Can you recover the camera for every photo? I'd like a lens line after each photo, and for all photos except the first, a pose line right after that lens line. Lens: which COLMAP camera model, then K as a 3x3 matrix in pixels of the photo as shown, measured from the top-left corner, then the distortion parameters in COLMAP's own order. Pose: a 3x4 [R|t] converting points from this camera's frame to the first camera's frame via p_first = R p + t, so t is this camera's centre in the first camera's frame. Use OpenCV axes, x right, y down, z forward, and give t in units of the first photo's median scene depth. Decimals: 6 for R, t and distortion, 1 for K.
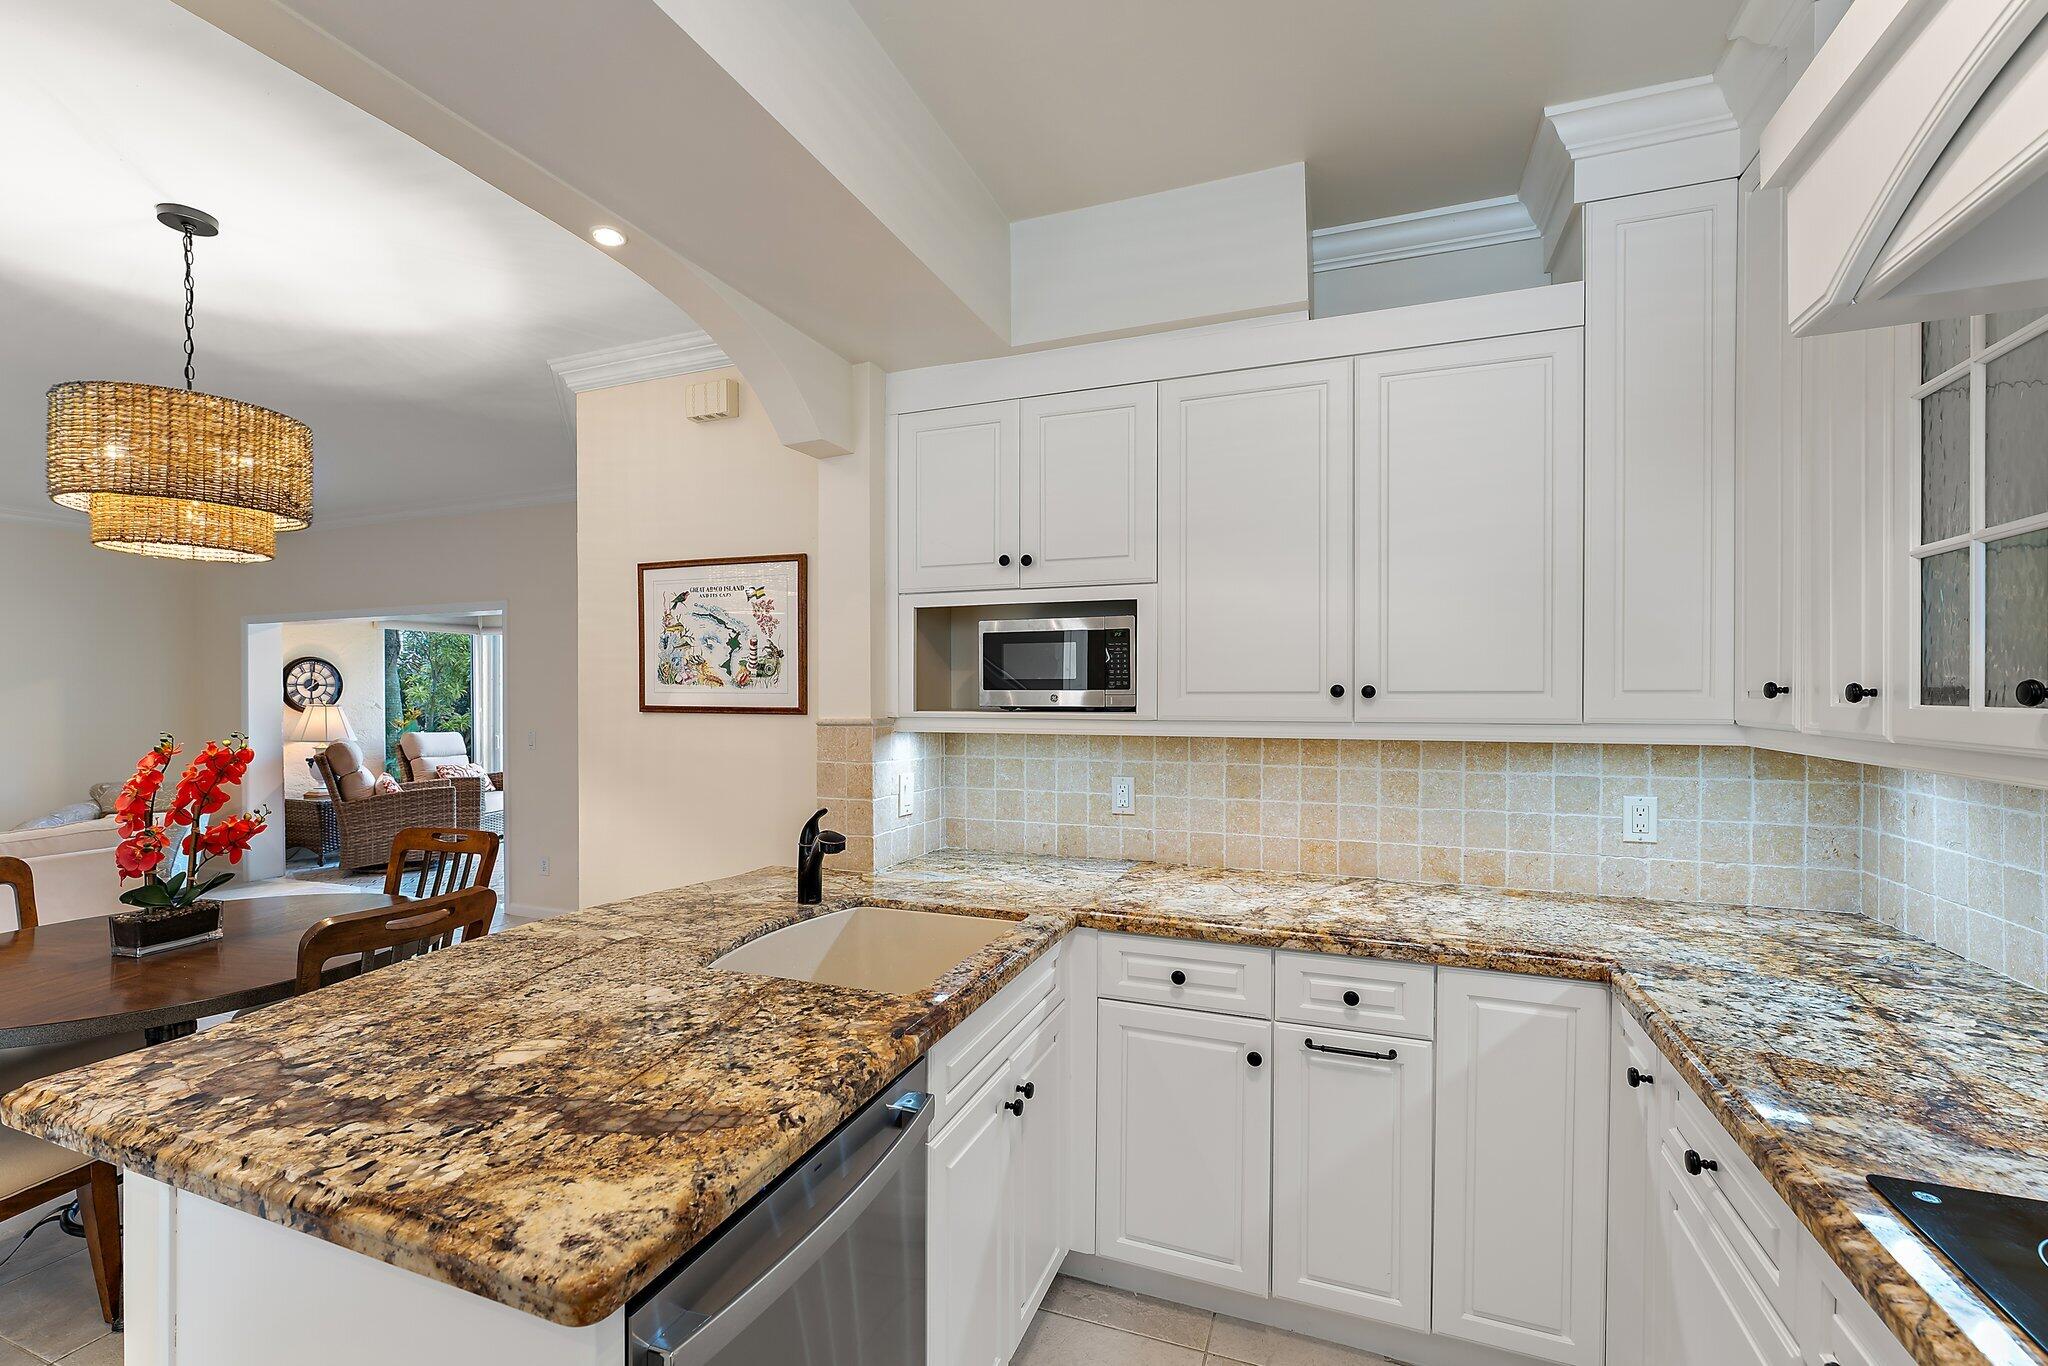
lens RADIAL K [[881.5, 0, 1013.8], [0, 881.5, 695.8], [0, 0, 1]] dist [-0.003496, -0.000326]
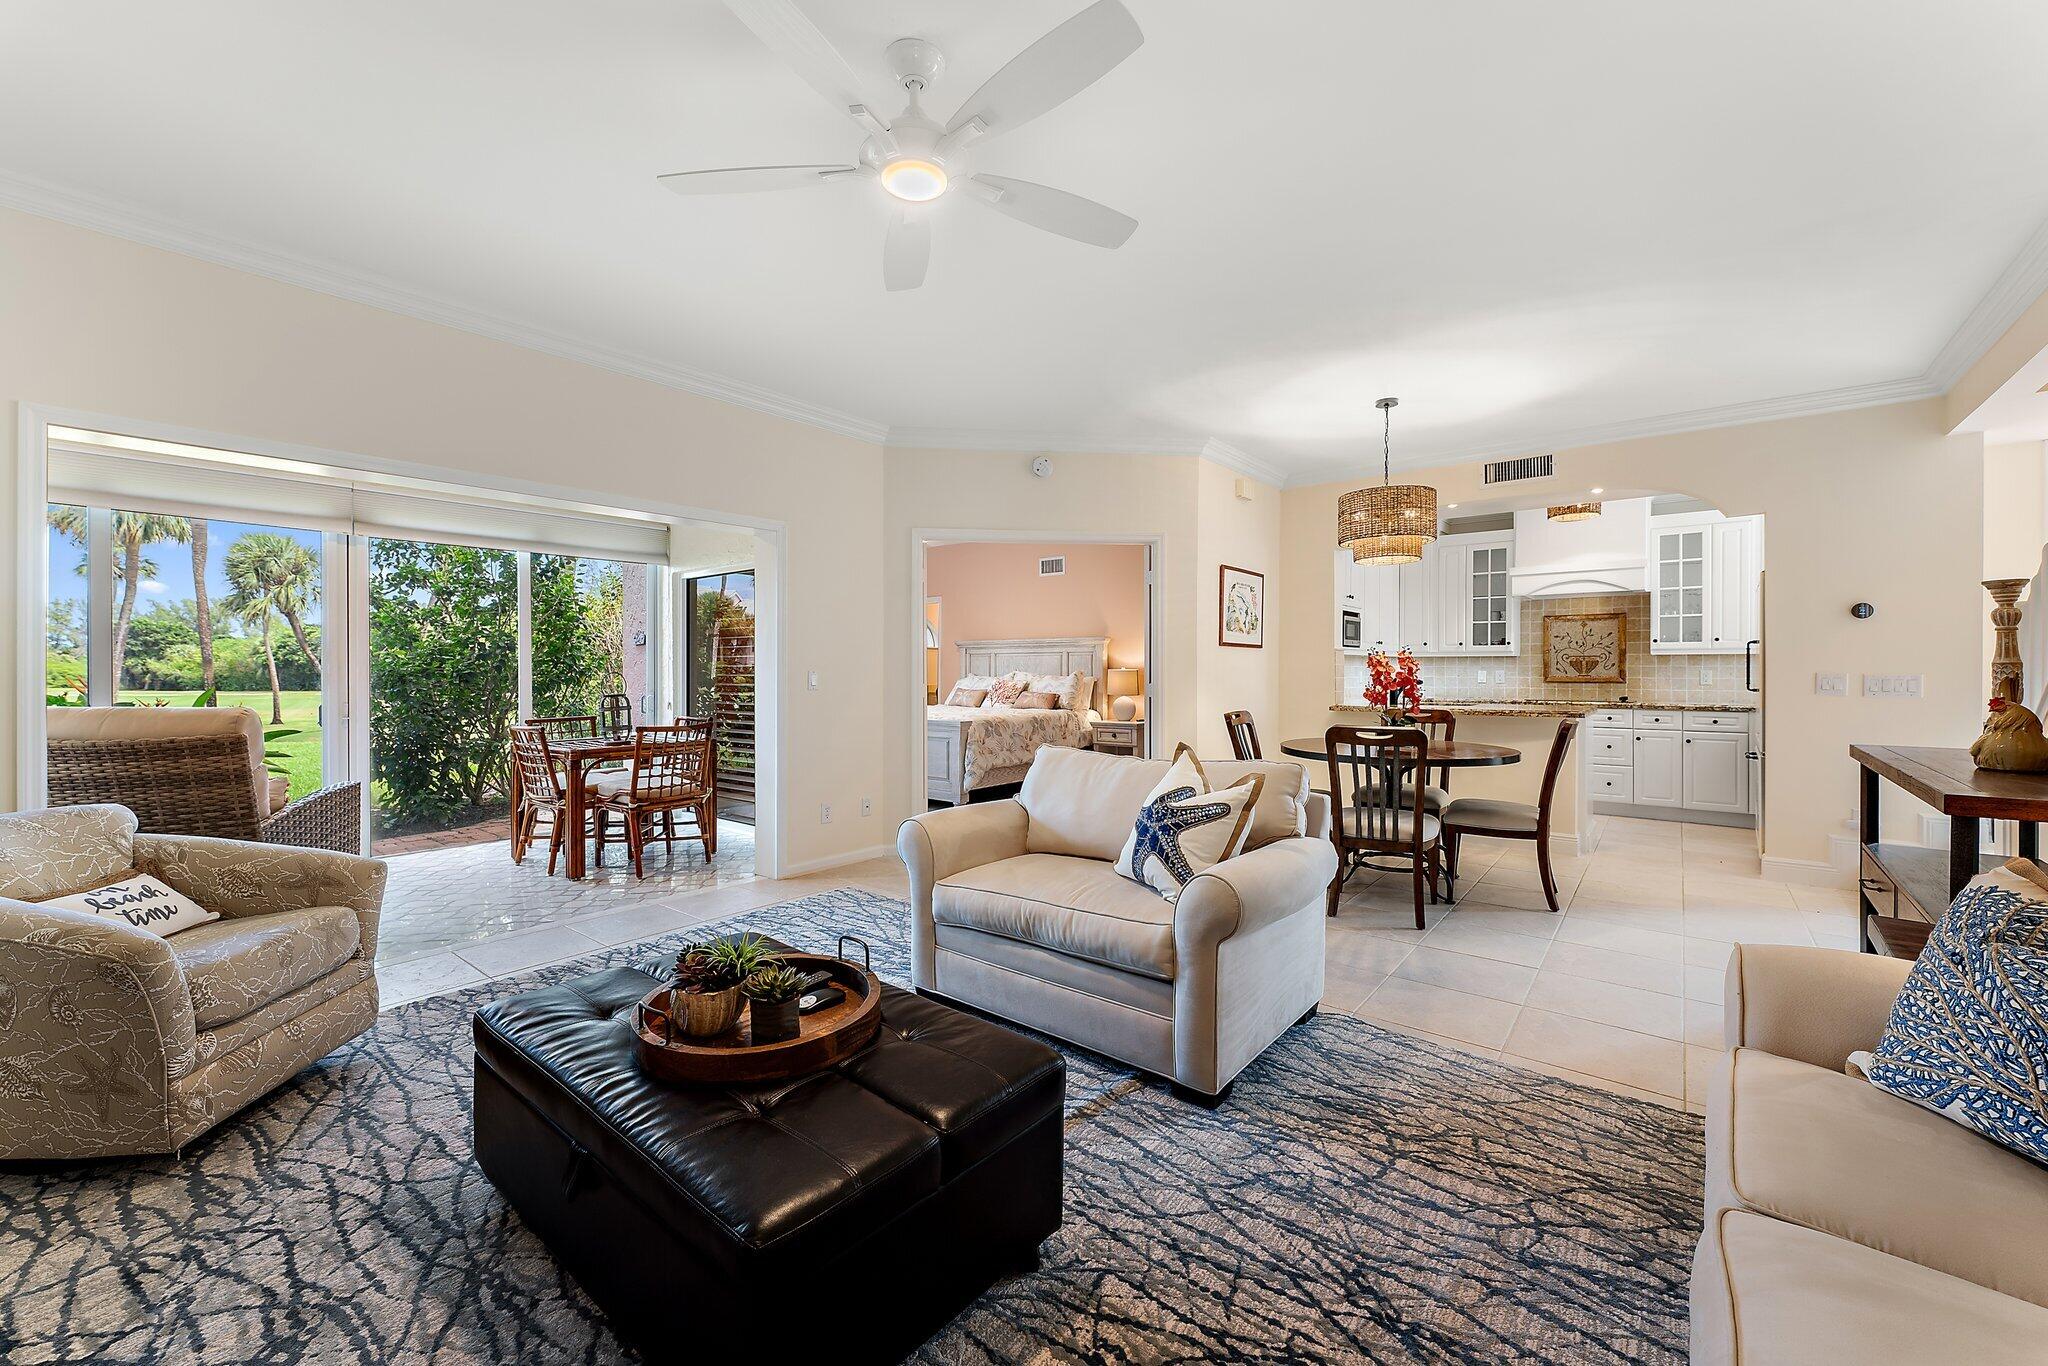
lens RADIAL K [[829.7, 0, 1024.4], [0, 829.7, 672.2], [0, 0, 1]] dist [-0.012540, 0.001045]
pose [[0.300307, -0.003633, 0.953836, -3.077257], [0.003083, 0.999991, 0.002838, 0.094960], [-0.953838, 0.002088, 0.300316, 1.223829]]
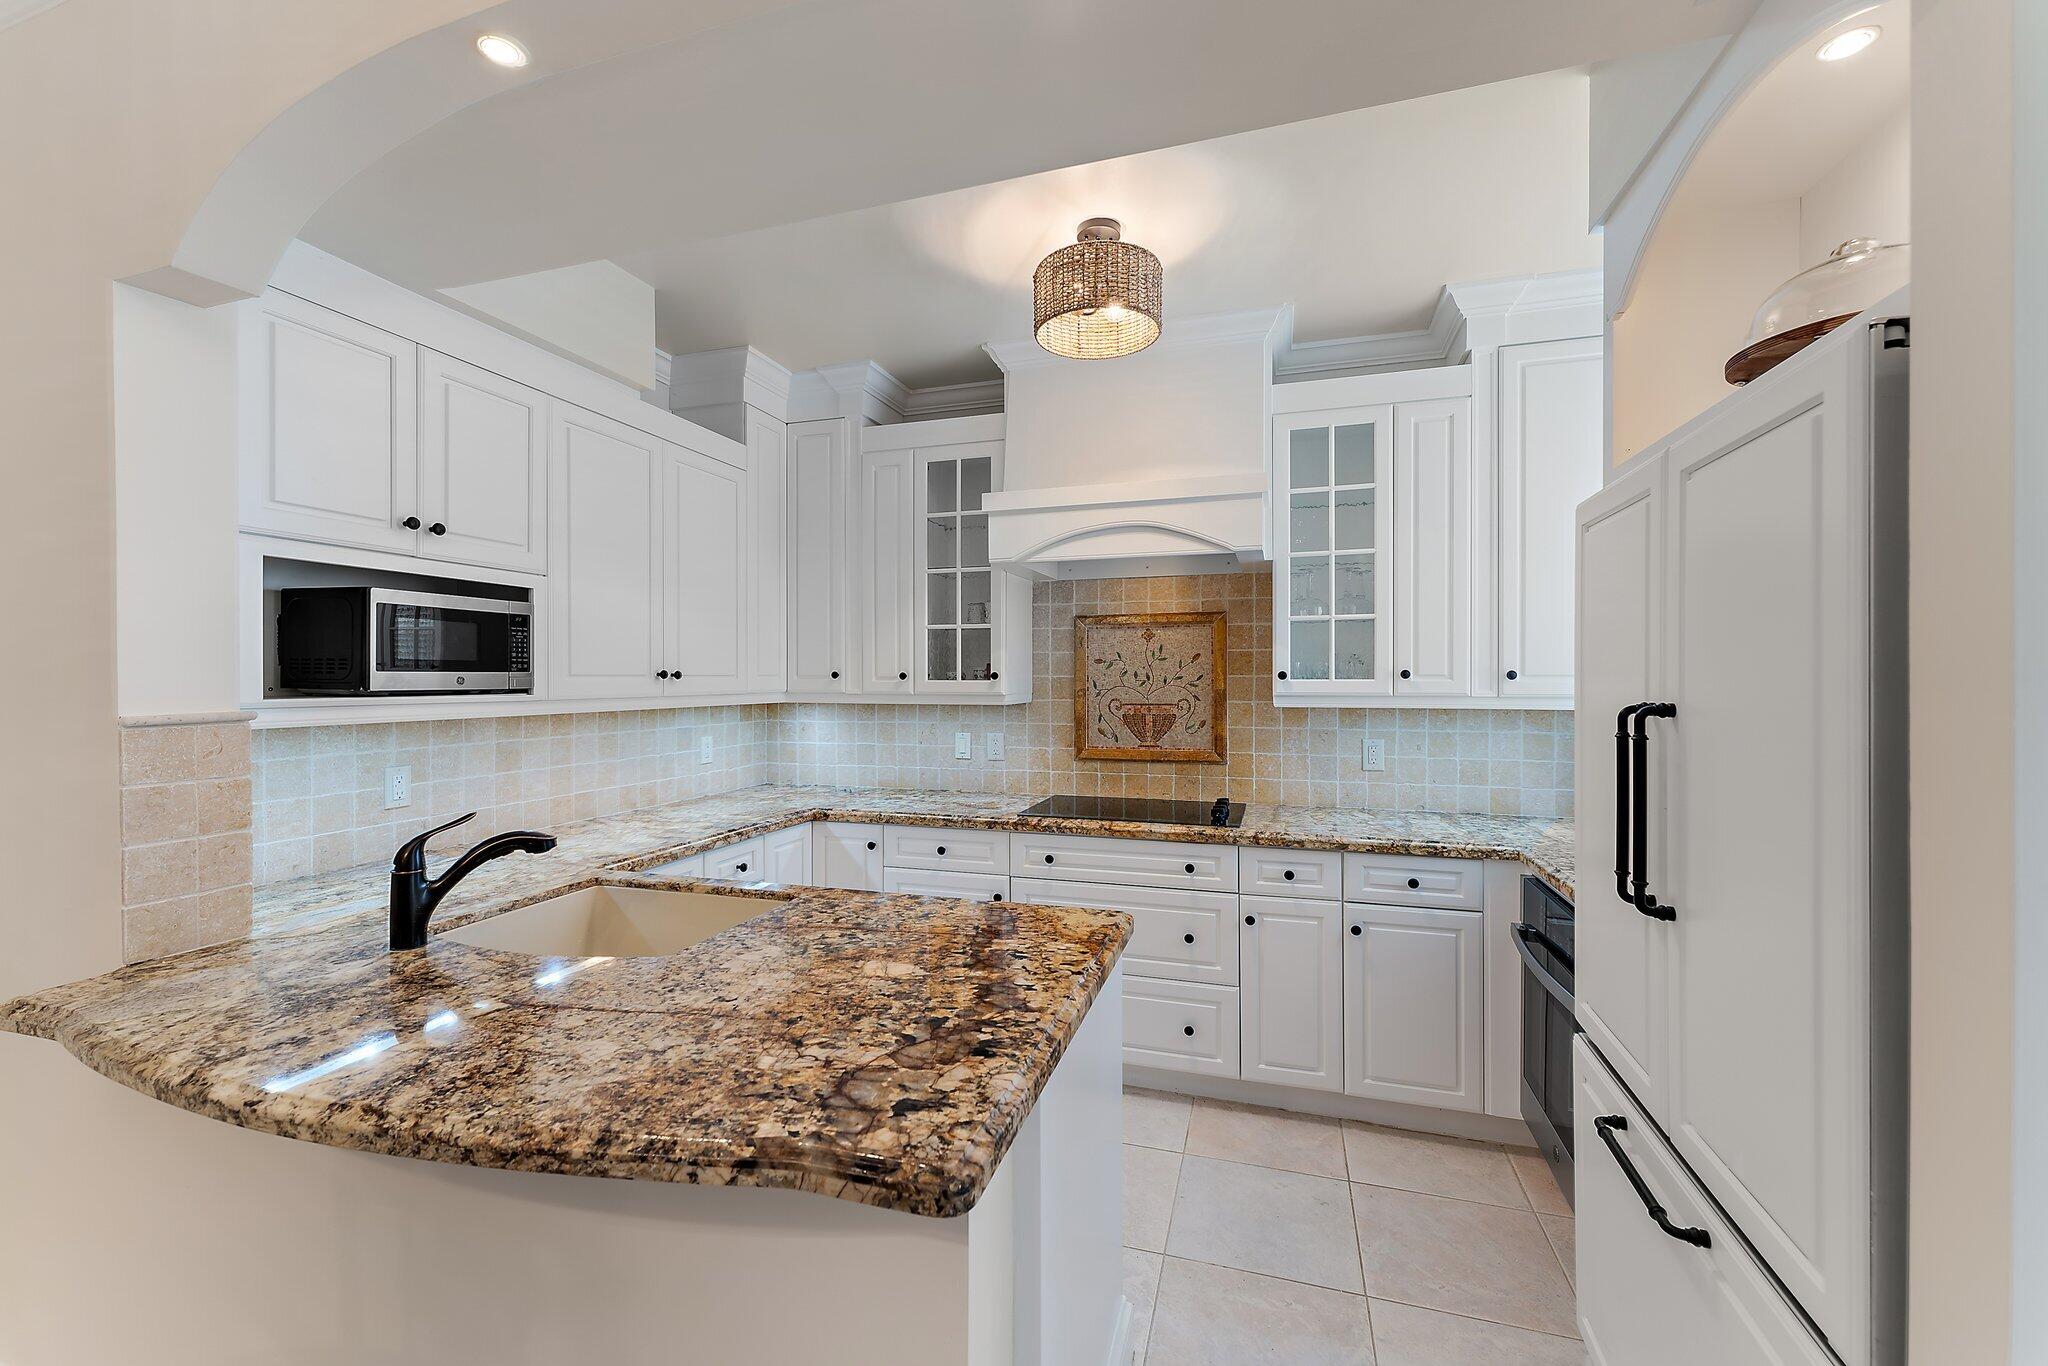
lens RADIAL K [[829.7, 0, 1016.4], [0, 829.7, 684.1], [0, 0, 1]] dist [-0.012540, 0.001045]
pose [[-0.066824, -0.006156, 0.997746, -0.876885], [0.005229, 0.999965, 0.006520, 0.003996], [-0.997751, 0.005653, -0.066790, 0.464954]]
